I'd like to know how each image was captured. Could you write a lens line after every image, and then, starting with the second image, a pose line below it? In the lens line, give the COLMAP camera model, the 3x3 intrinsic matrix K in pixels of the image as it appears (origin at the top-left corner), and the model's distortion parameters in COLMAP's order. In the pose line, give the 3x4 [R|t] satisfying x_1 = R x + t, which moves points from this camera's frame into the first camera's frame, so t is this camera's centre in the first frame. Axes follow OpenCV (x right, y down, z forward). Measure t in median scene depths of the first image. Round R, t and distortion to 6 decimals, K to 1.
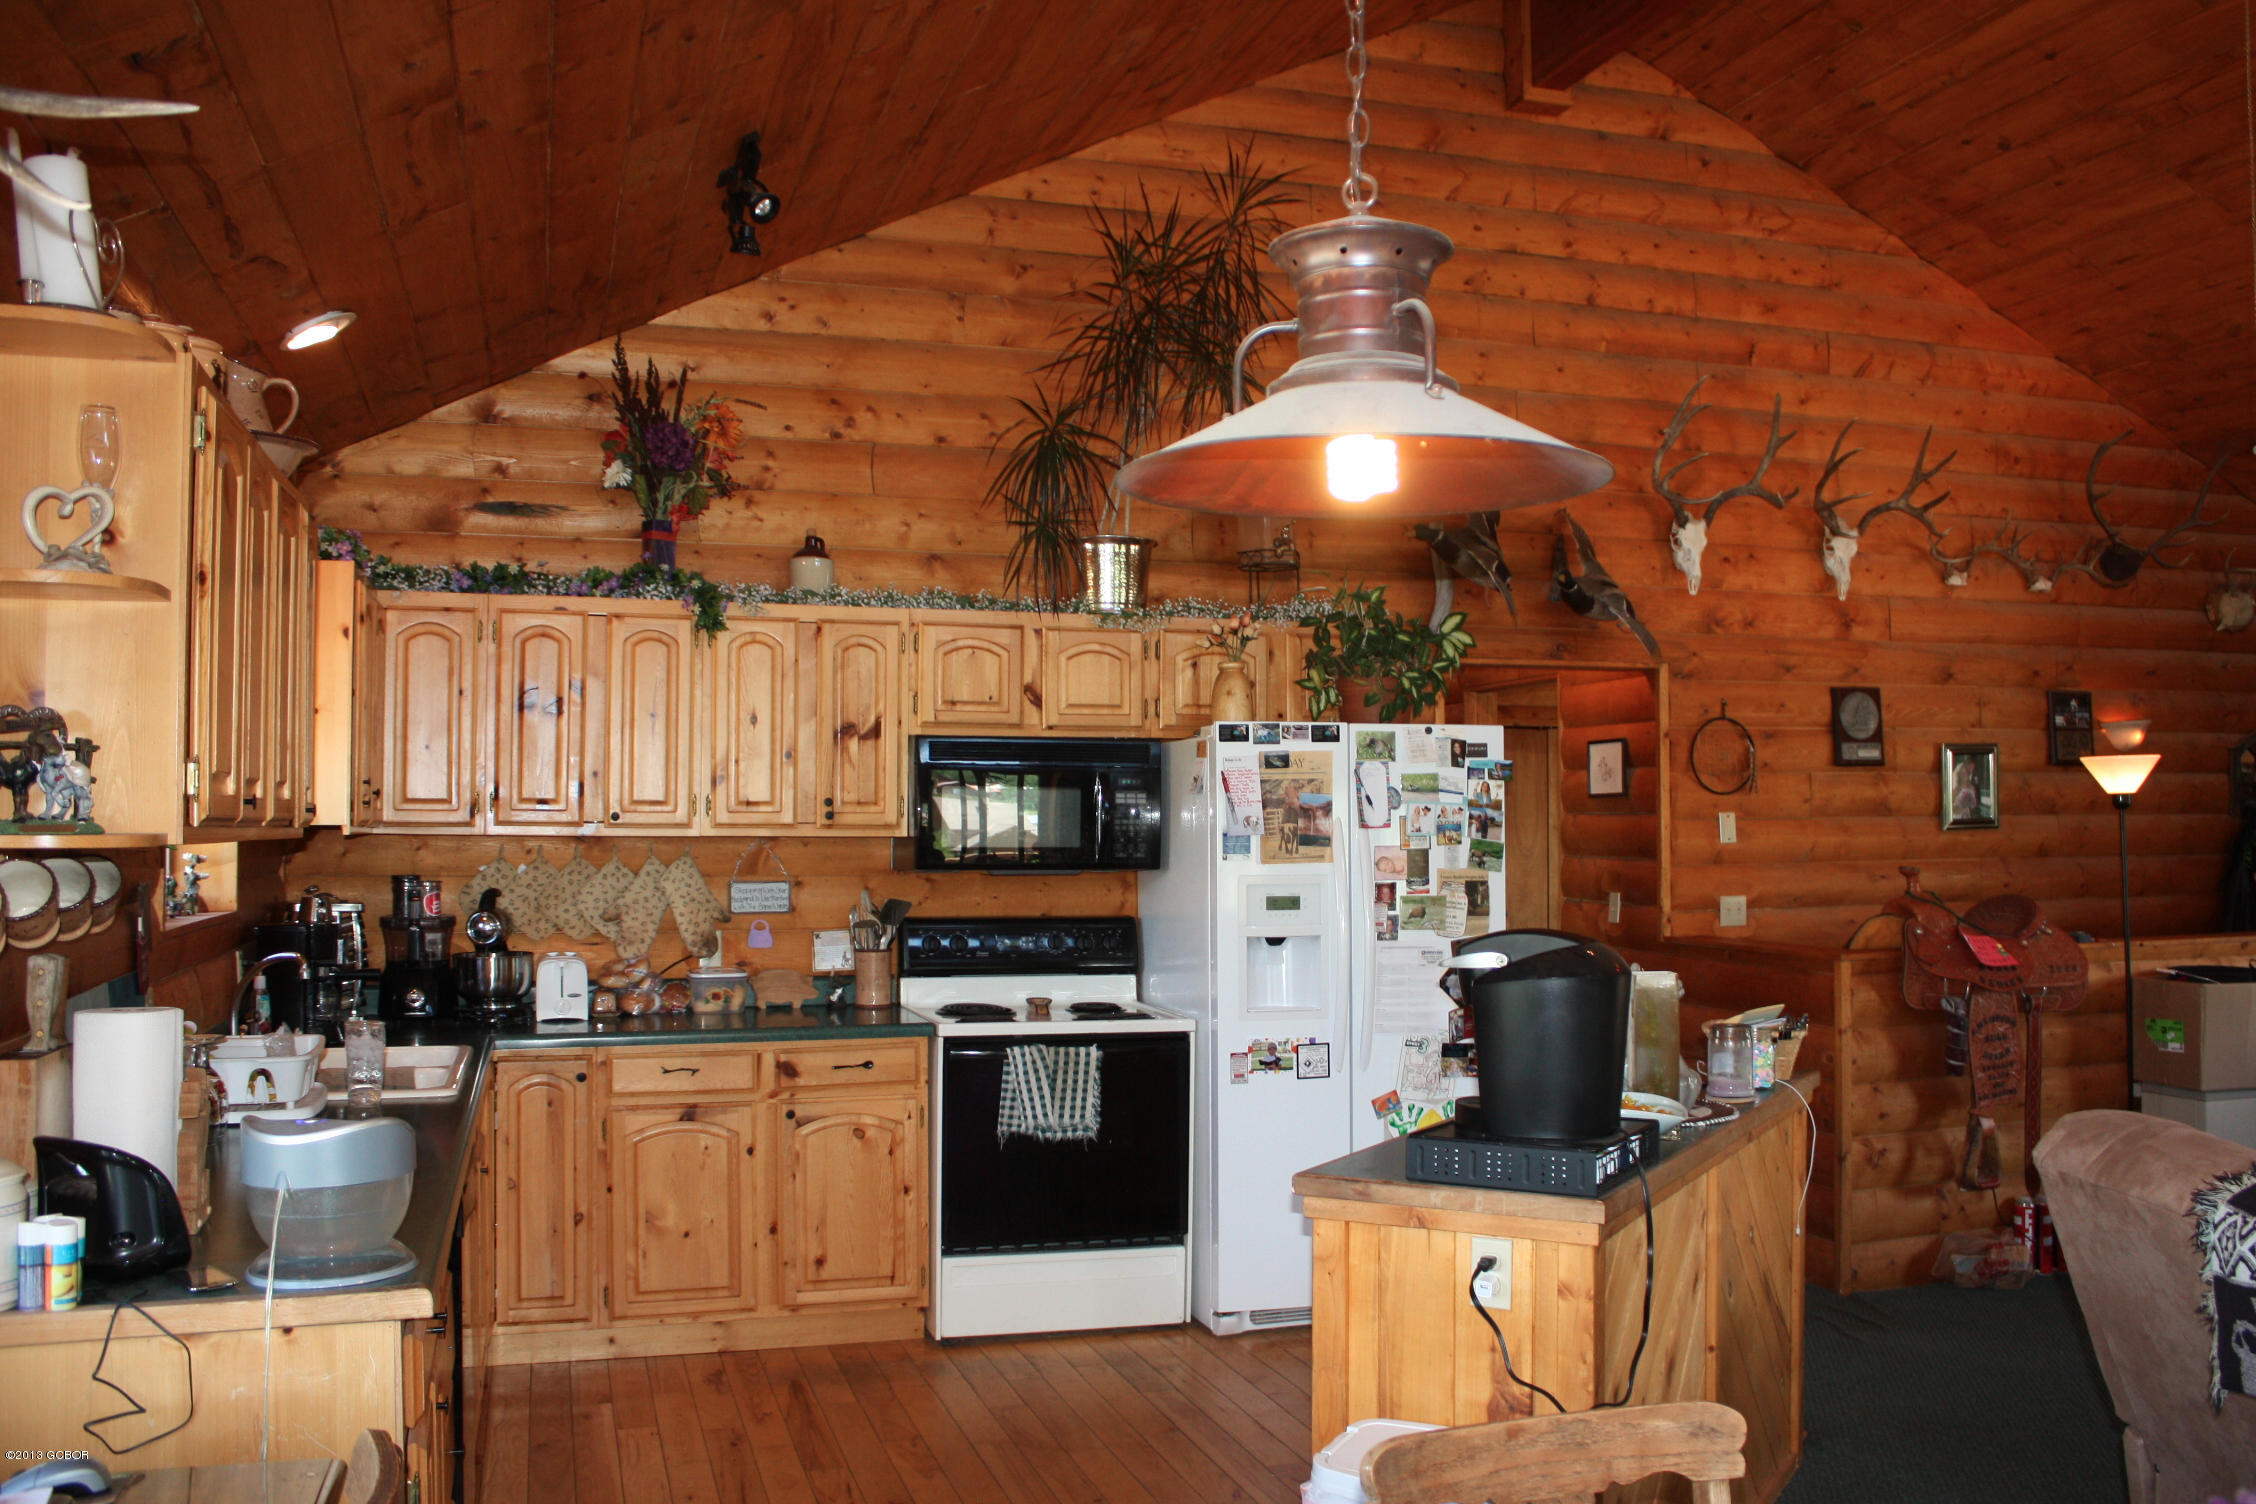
lens RADIAL K [[1919.8, 0, 1173.9], [0, 1919.8, 762.4], [0, 0, 1]] dist [-0.164103, 0.146087]
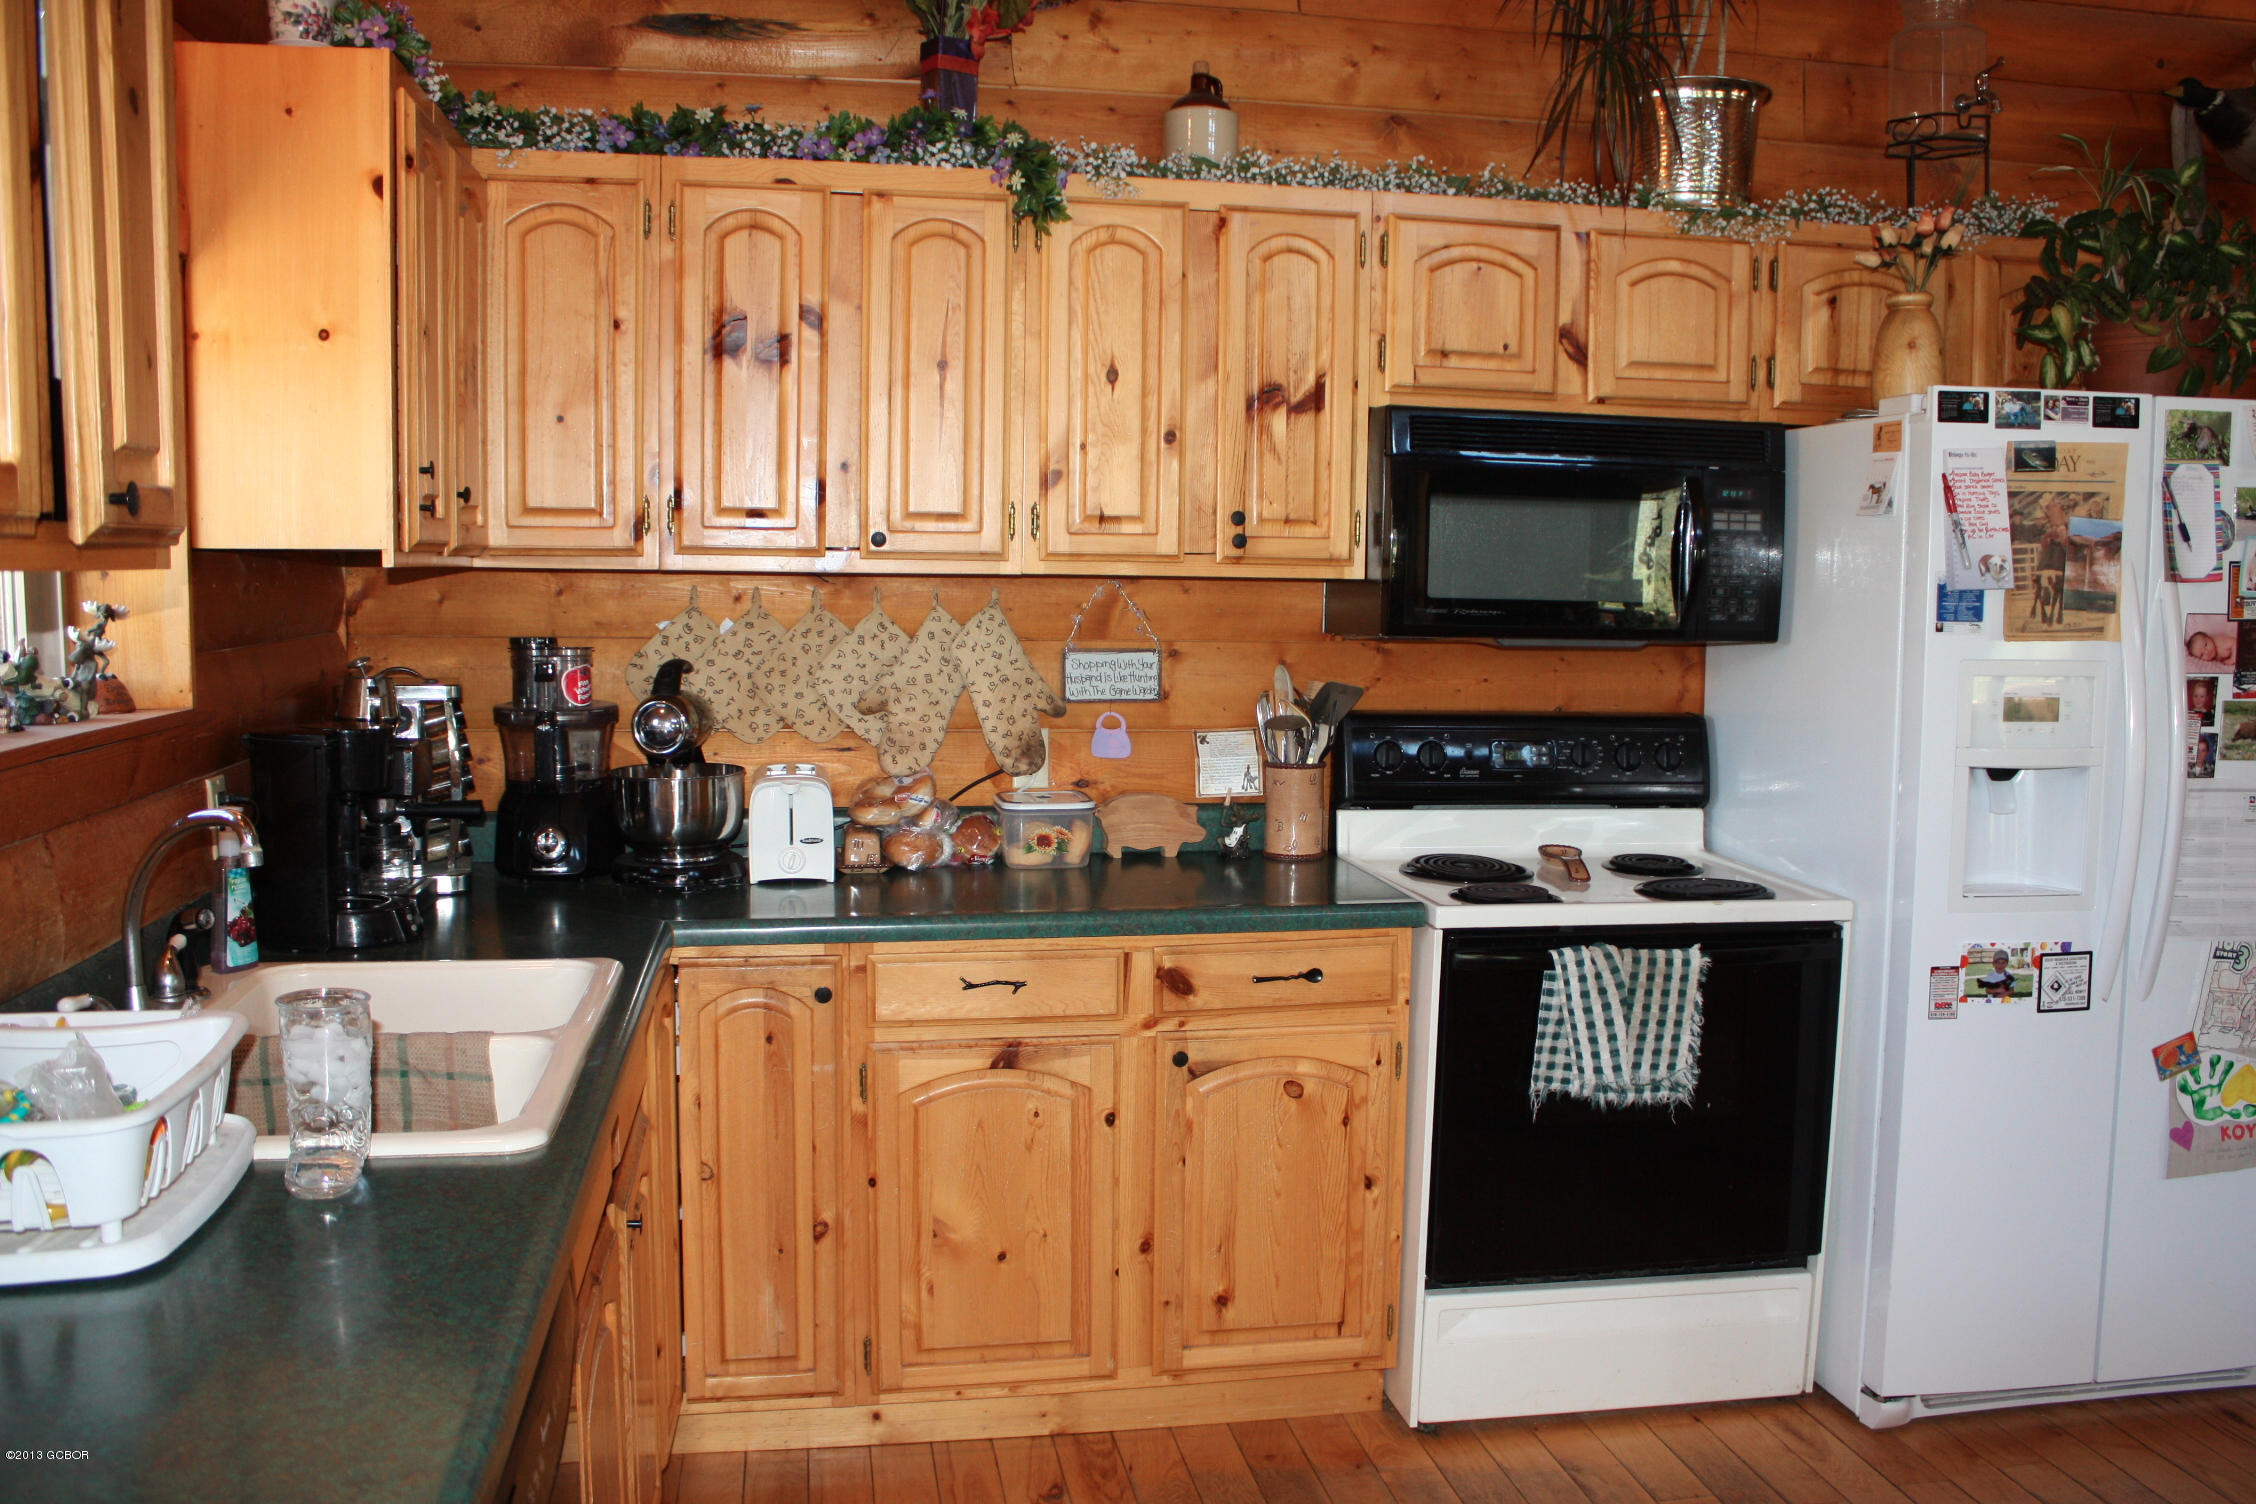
lens RADIAL K [[1919.8, 0, 1173.9], [0, 1919.8, 762.4], [0, 0, 1]] dist [-0.164103, 0.146087]
pose [[0.991567, 0.026110, -0.126935, -0.126339], [-0.009179, 0.991183, 0.132180, 0.017905], [0.129267, -0.129900, 0.983065, 0.418596]]
